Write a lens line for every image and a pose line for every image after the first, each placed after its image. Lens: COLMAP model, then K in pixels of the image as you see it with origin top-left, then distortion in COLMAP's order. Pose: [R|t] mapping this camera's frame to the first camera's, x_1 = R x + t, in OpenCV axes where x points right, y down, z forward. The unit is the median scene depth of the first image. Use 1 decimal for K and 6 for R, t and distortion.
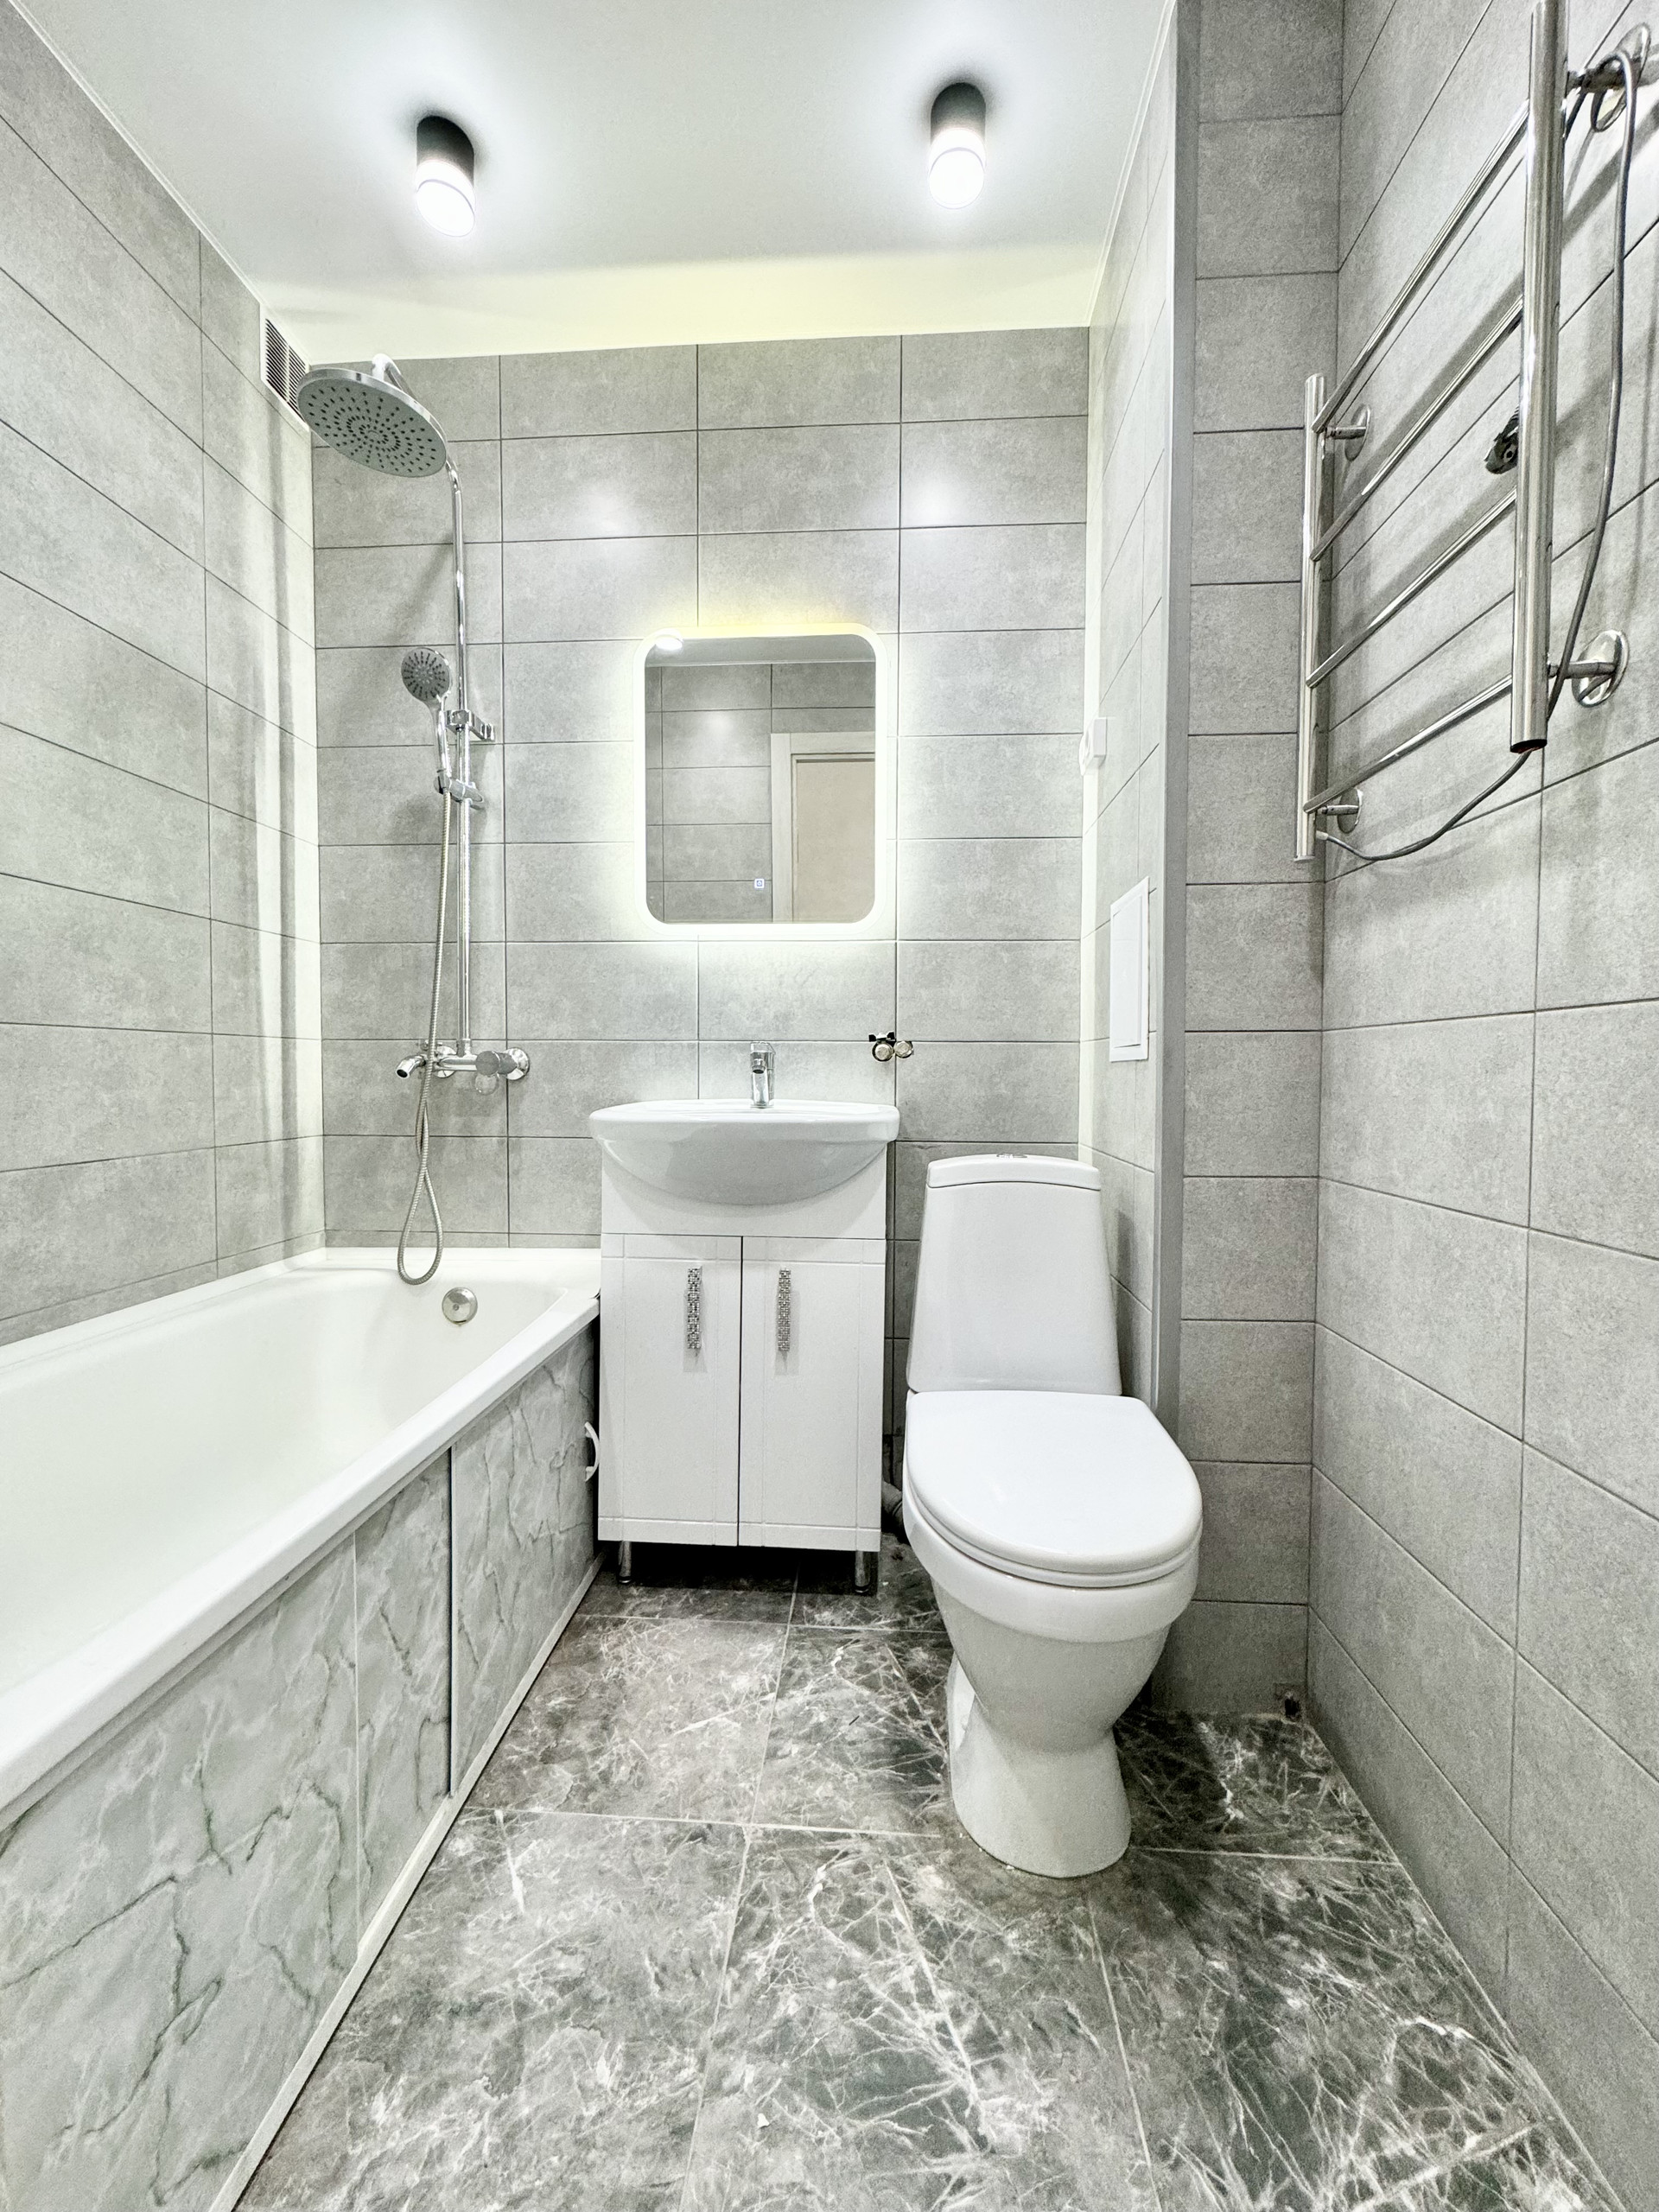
lens RADIAL K [[880.8, 0, 833.0], [0, 880.8, 1099.2], [0, 0, 1]] dist [-0.002808, 0.000103]
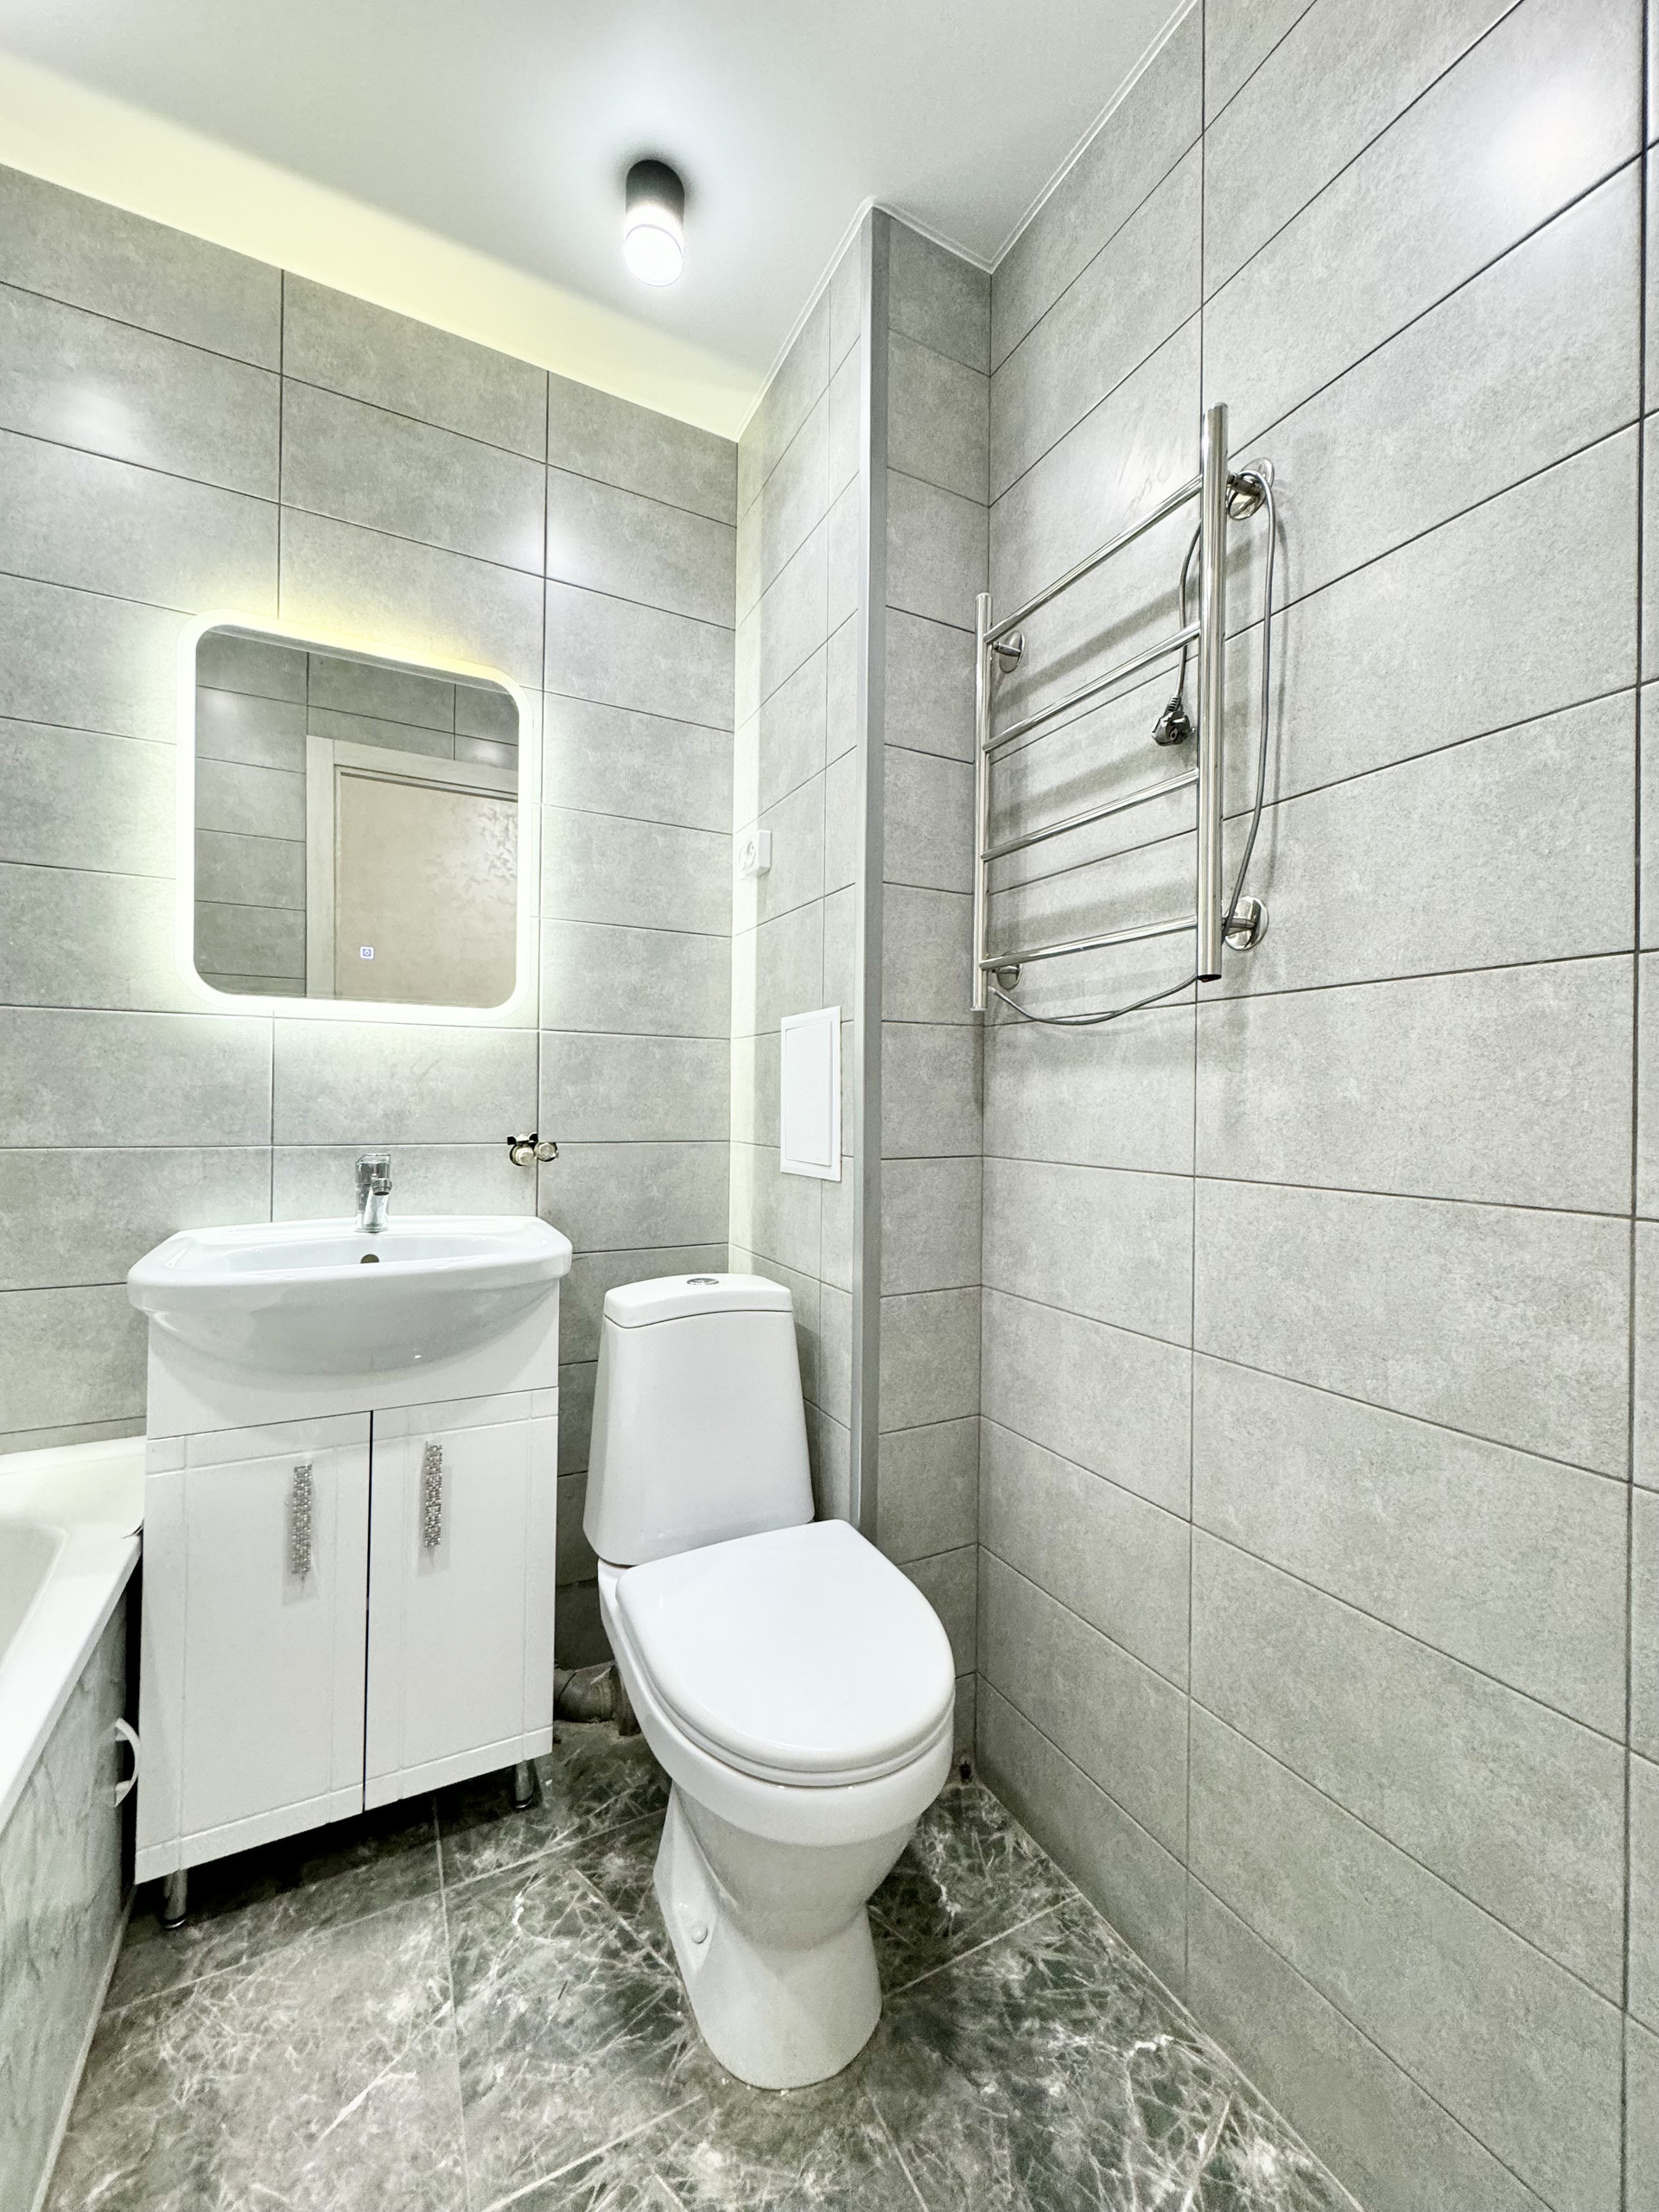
lens RADIAL K [[880.8, 0, 832.6], [0, 880.8, 1099.4], [0, 0, 1]] dist [-0.002808, 0.000103]
pose [[0.854595, 0.006092, 0.519259, -0.181720], [0.009783, 0.999565, -0.027827, -0.109736], [-0.519203, 0.028860, 0.854164, 0.115211]]
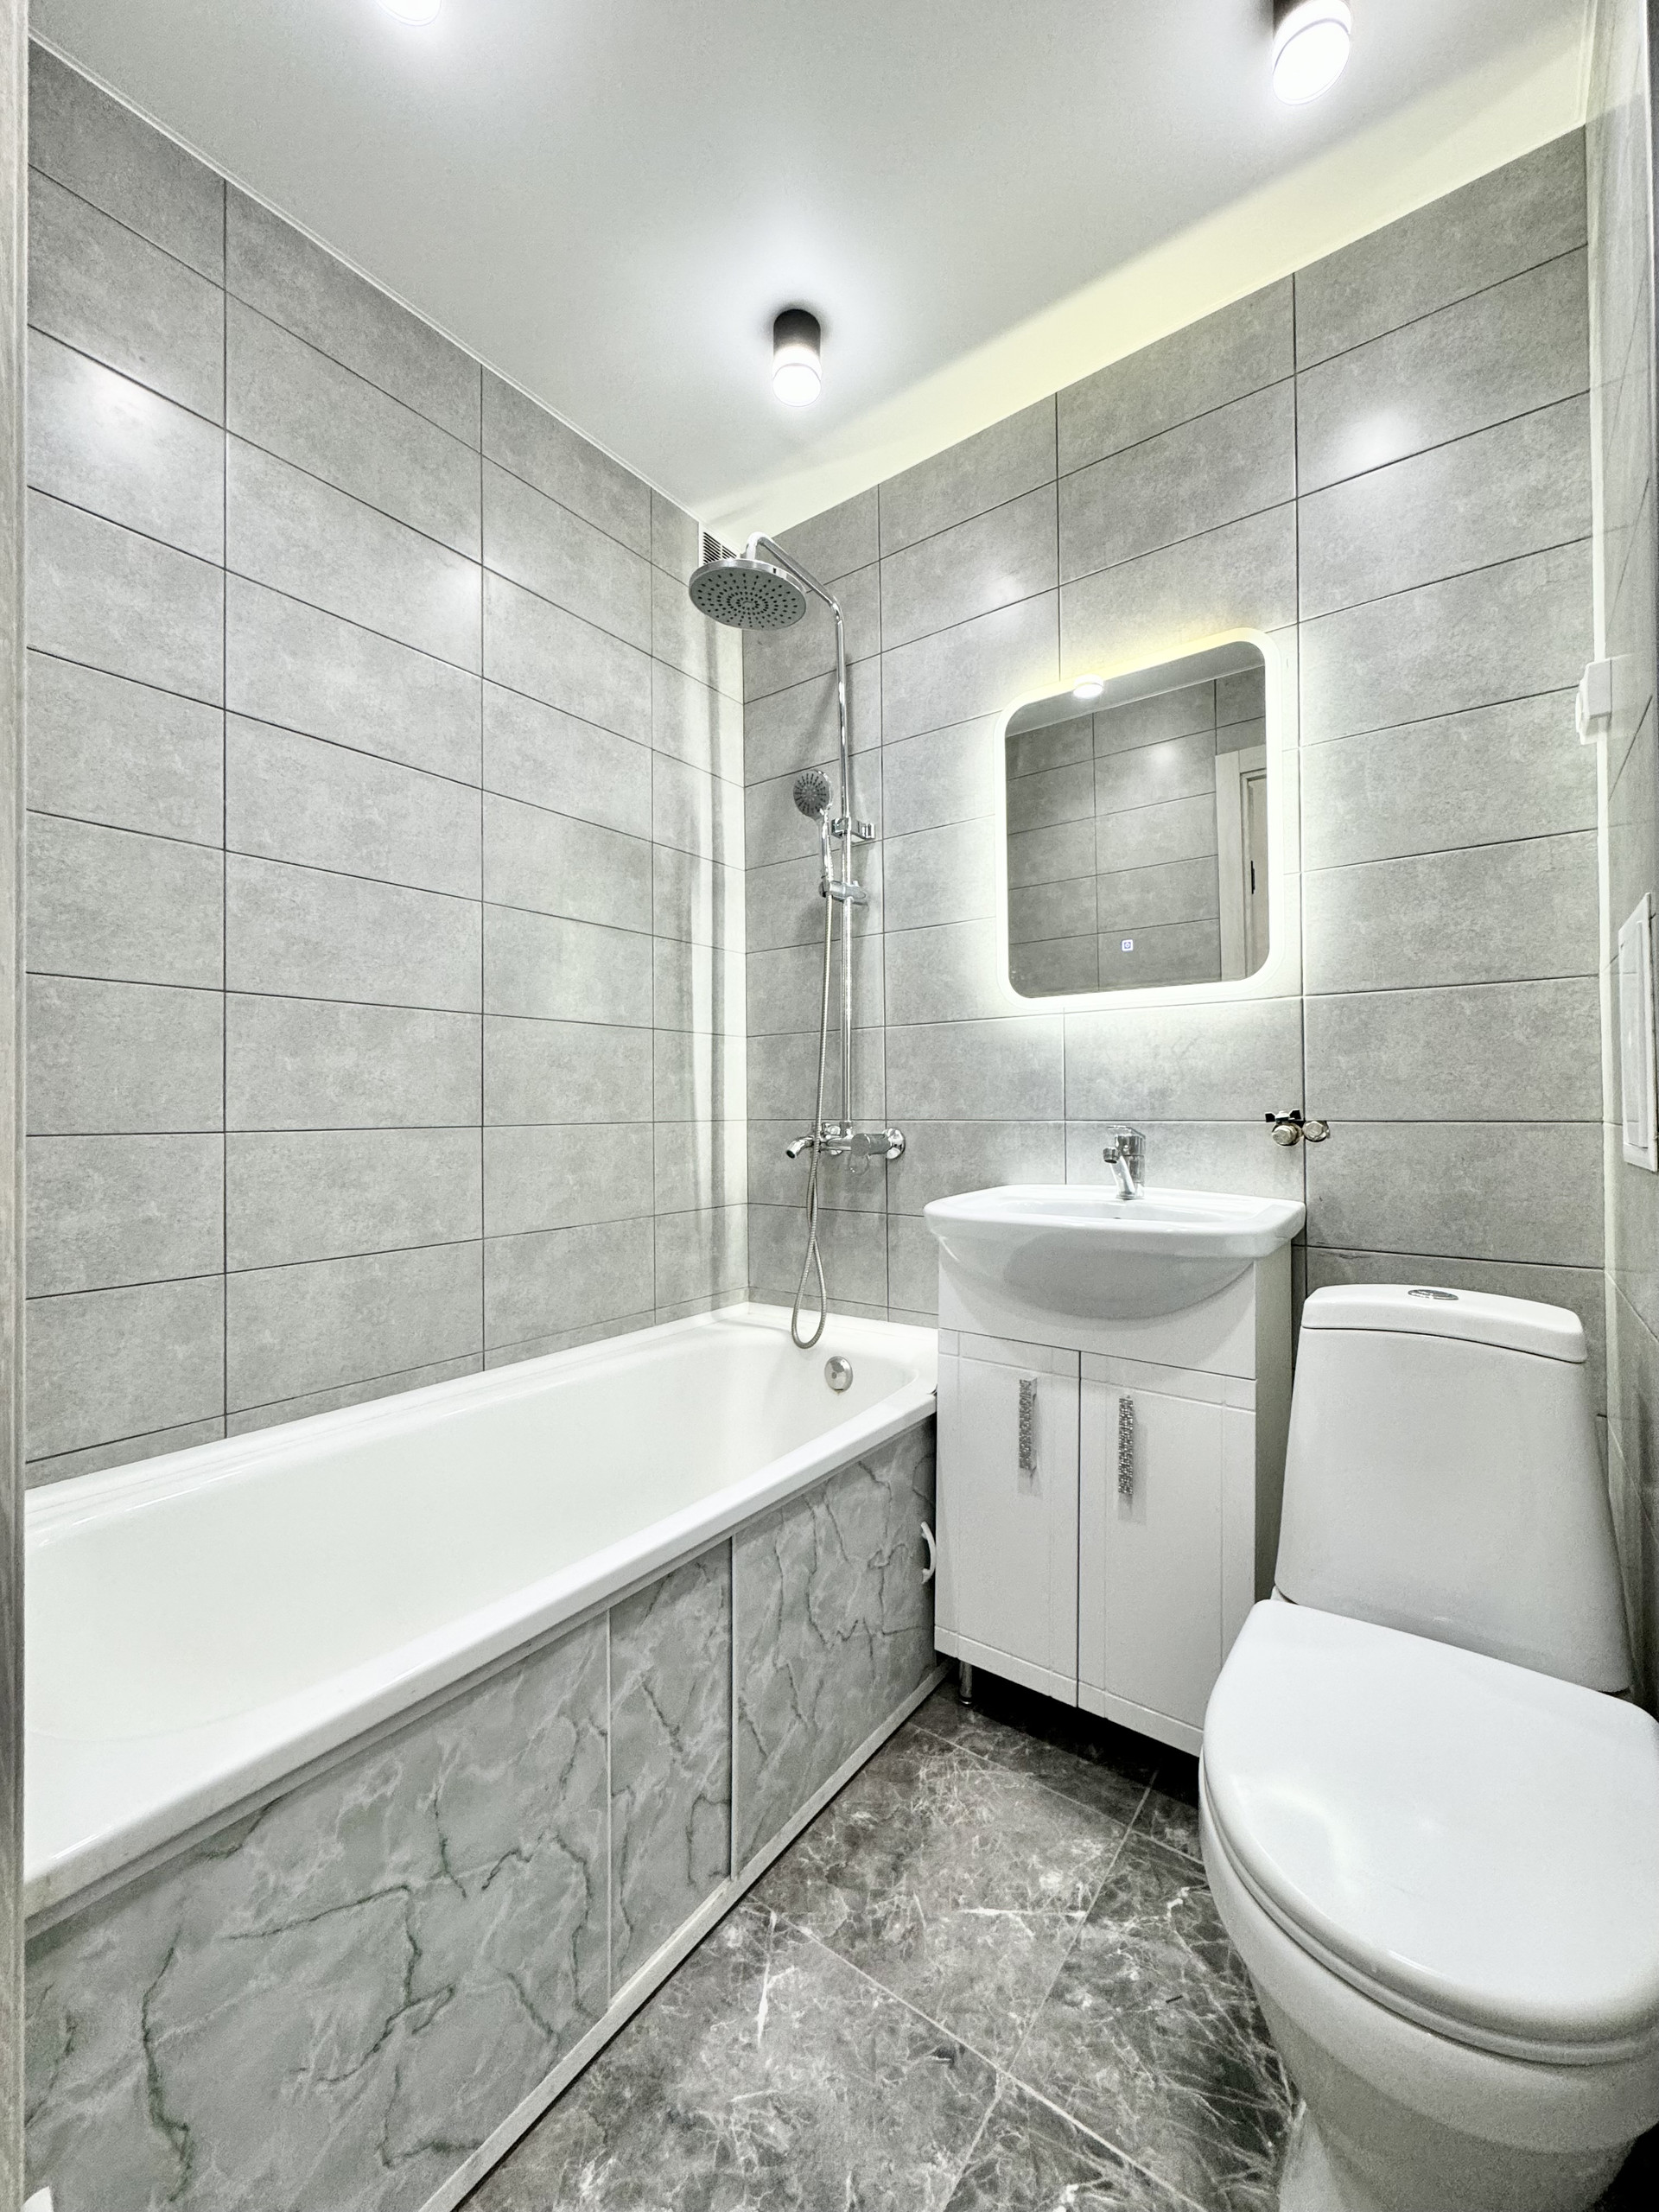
lens RADIAL K [[880.8, 0, 832.6], [0, 880.8, 1099.3], [0, 0, 1]] dist [-0.002808, 0.000103]
pose [[0.841571, -0.017164, -0.539874, 0.191253], [-0.005730, 0.999155, -0.040698, -0.067525], [0.540116, 0.037344, 0.840761, 0.125100]]
